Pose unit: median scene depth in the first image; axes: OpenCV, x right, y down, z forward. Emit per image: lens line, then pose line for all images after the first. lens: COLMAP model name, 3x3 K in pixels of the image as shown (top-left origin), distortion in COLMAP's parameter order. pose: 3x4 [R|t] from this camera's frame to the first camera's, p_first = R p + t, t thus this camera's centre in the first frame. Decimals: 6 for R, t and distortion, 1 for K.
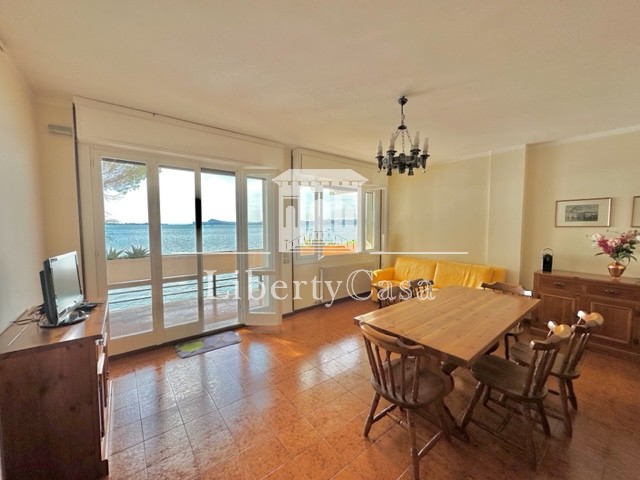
lens RADIAL K [[256.4, 0, 321.4], [0, 256.4, 240.1], [0, 0, 1]] dist [-0.001719, 0.000018]
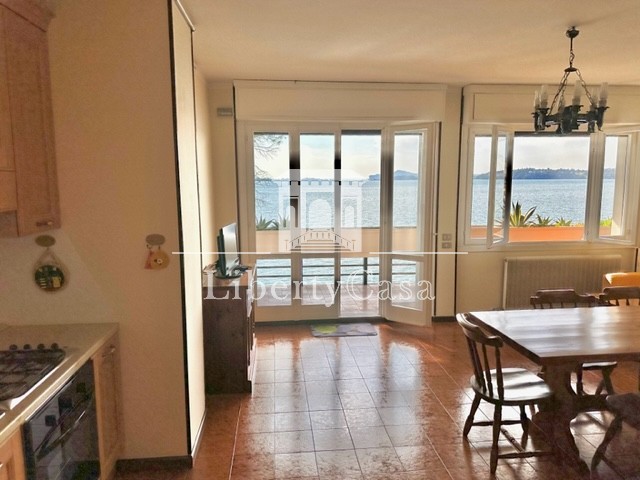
lens RADIAL K [[454.0, 0, 320.0], [0, 454.0, 240.0], [0, 0, 1]] dist [0.104454, -0.139433]
pose [[0.841745, 0.065931, -0.535834, 0.444497], [-0.027434, 0.996456, 0.079511, -0.045329], [0.539177, -0.052228, 0.840571, -0.494805]]
